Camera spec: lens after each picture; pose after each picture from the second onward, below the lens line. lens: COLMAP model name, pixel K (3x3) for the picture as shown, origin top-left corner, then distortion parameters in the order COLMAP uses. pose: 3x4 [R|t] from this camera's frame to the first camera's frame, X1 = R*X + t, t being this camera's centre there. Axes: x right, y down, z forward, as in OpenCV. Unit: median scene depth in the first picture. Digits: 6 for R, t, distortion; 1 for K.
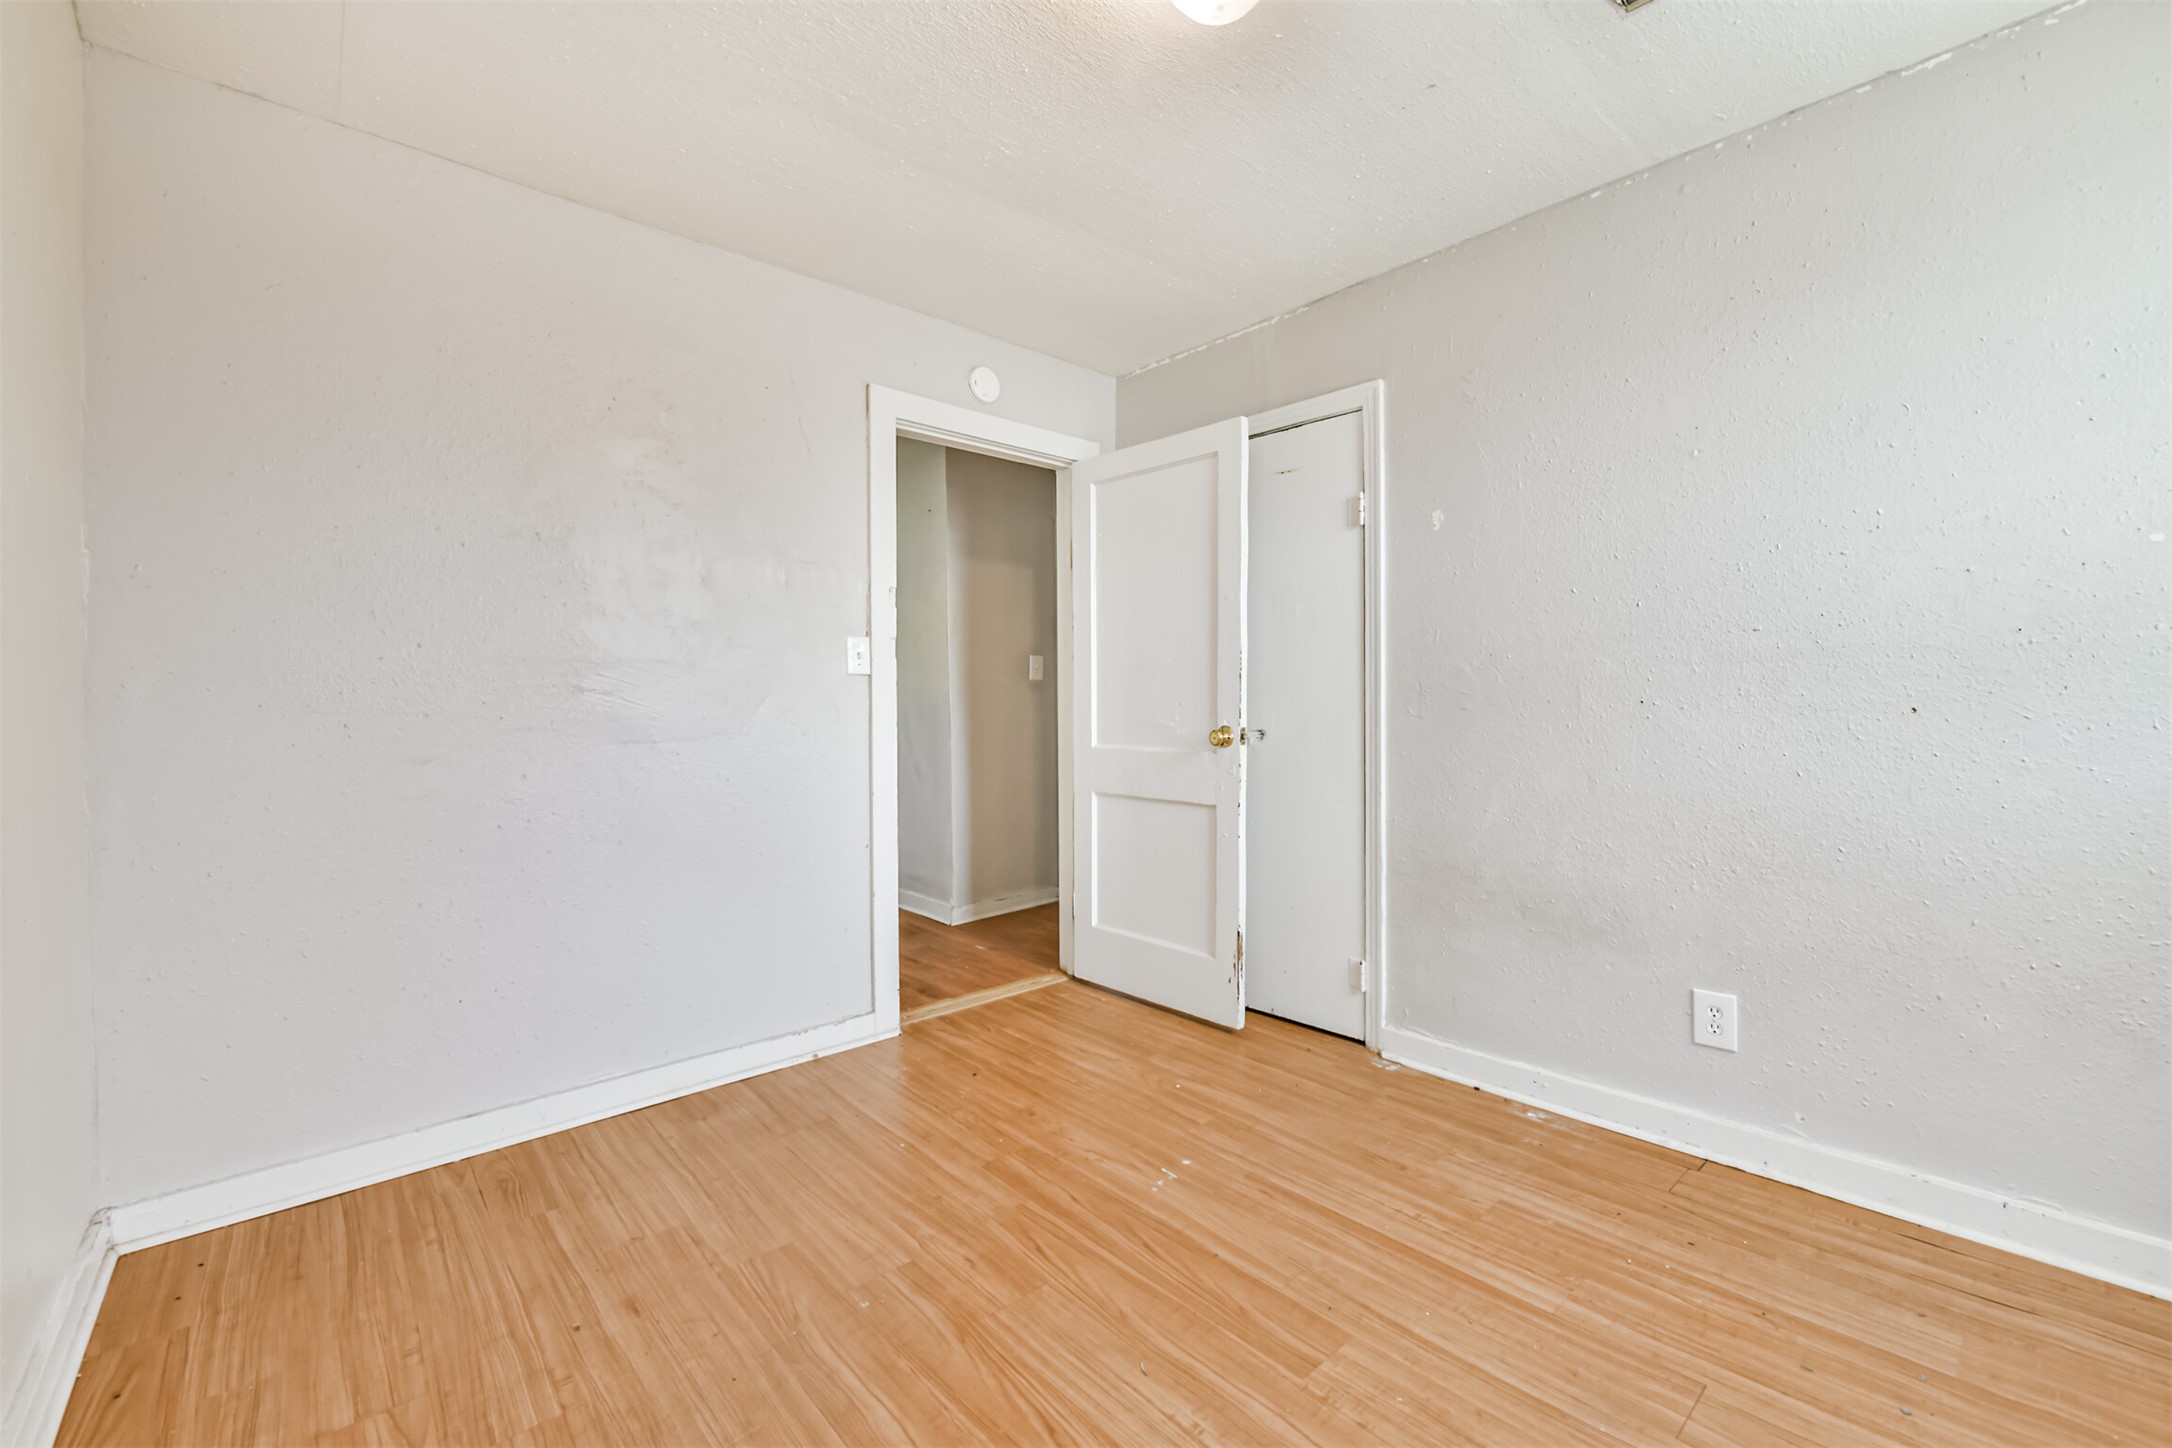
lens RADIAL K [[847.2, 0, 1088.6], [0, 847.2, 722.3], [0, 0, 1]] dist [0.009680, -0.001505]
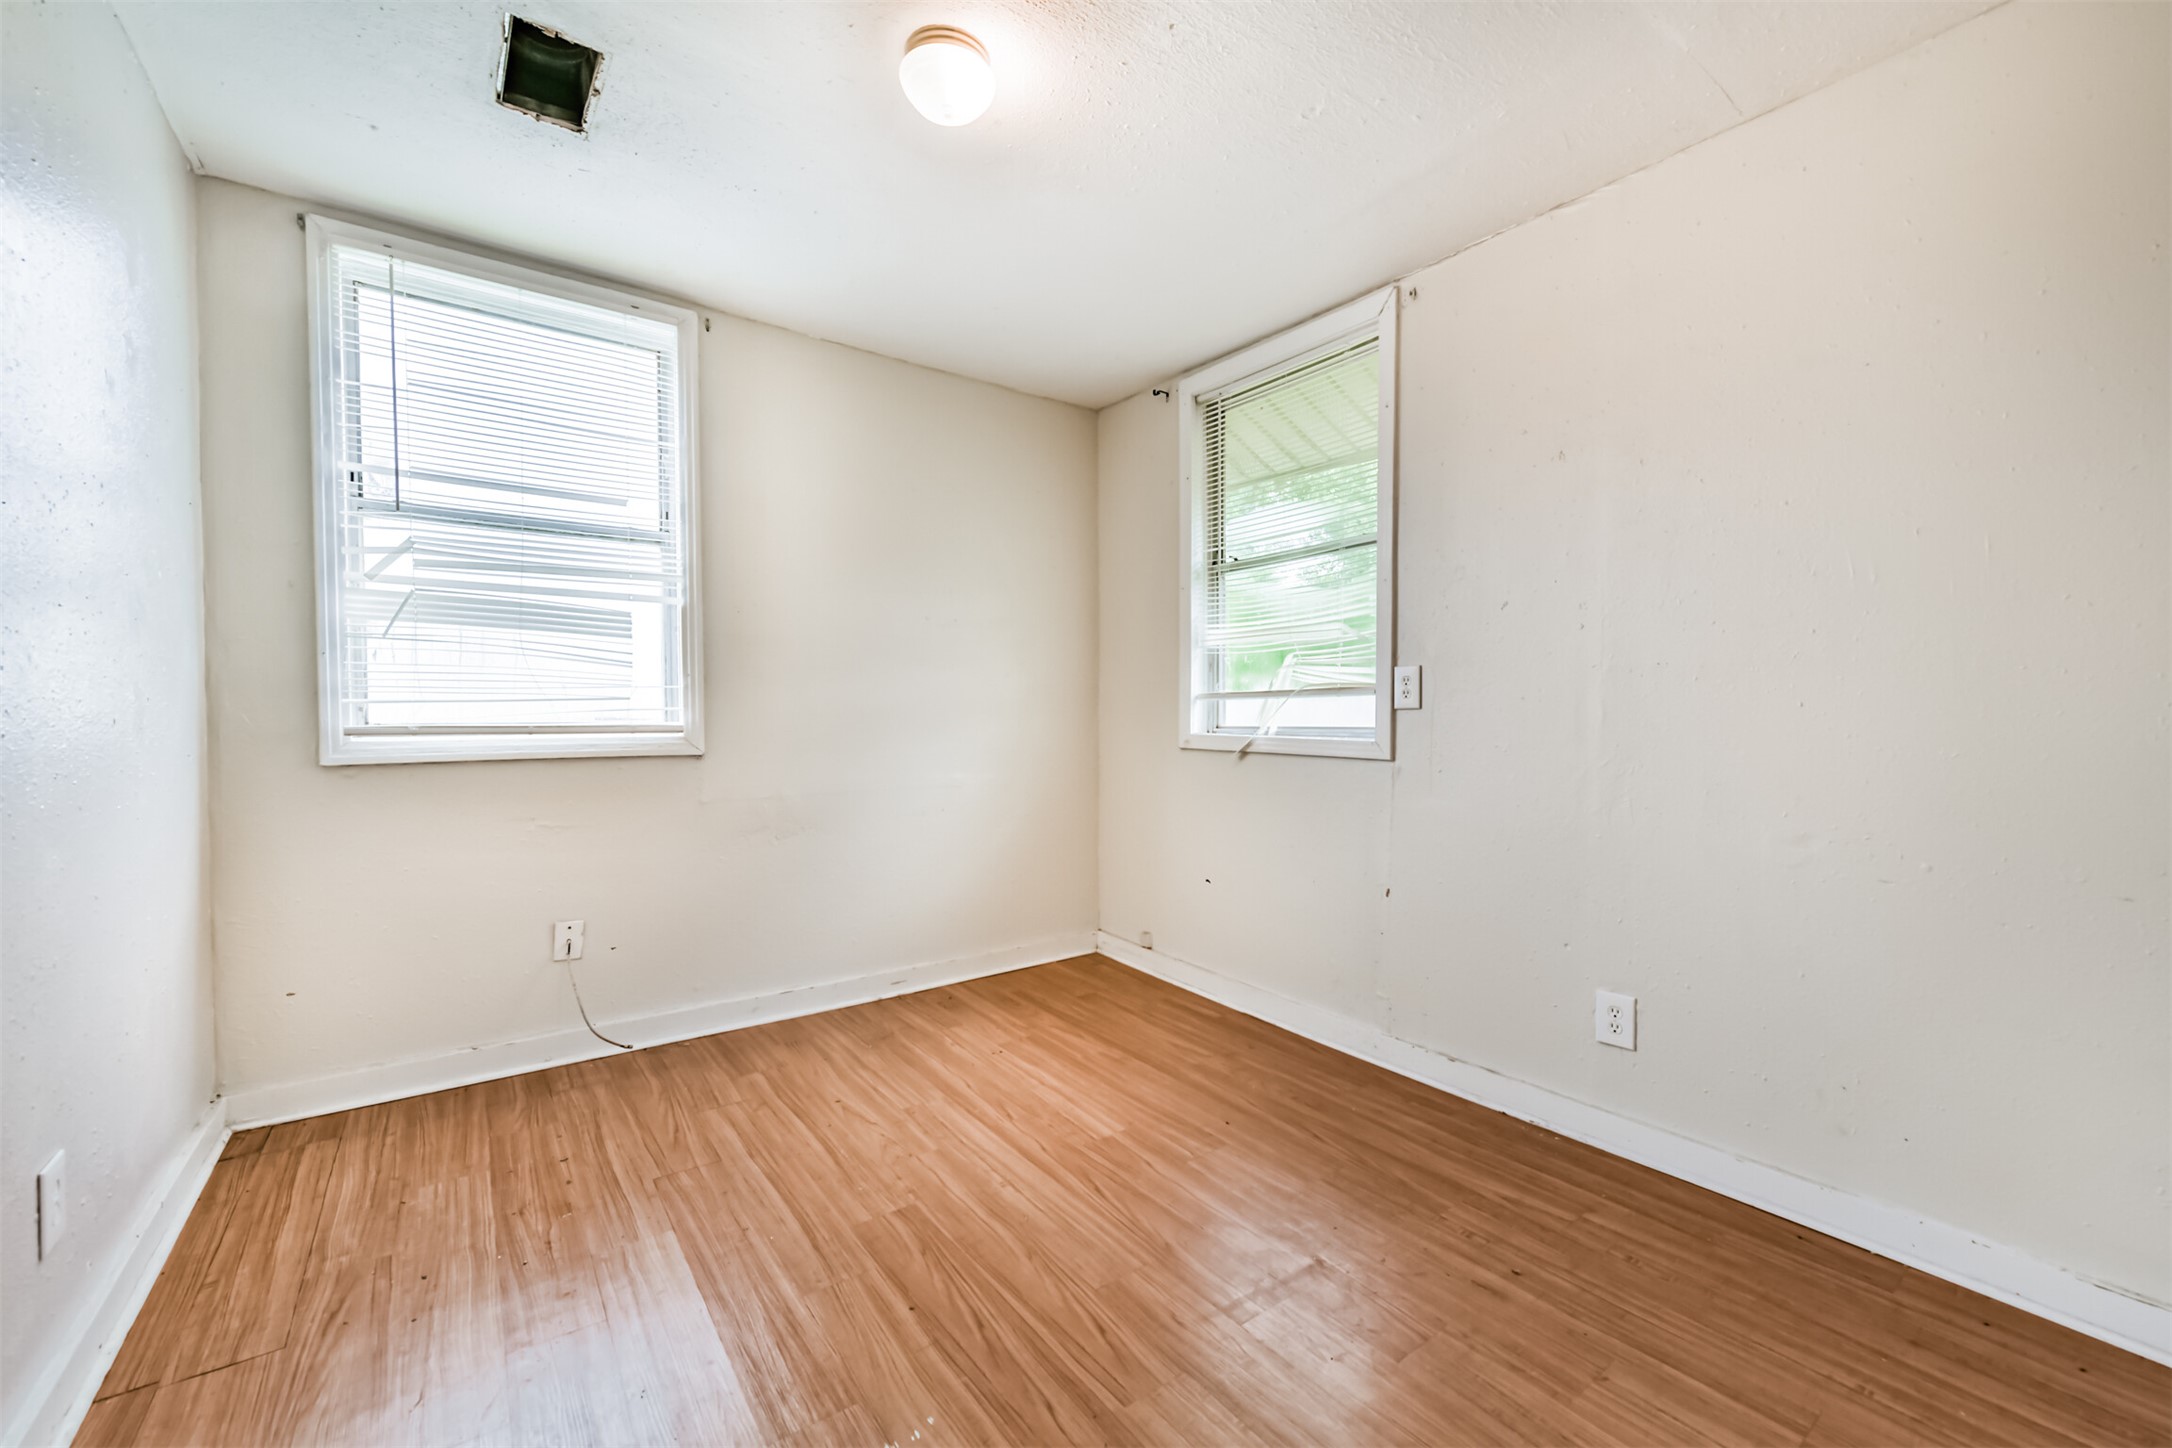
lens RADIAL K [[847.2, 0, 1081.0], [0, 847.2, 722.3], [0, 0, 1]] dist [0.009680, -0.001505]
pose [[-0.994935, 0.002368, 0.100495, -0.139602], [0.004294, 0.999811, 0.018954, -0.031856], [-0.100431, 0.019289, -0.994757, 2.049689]]
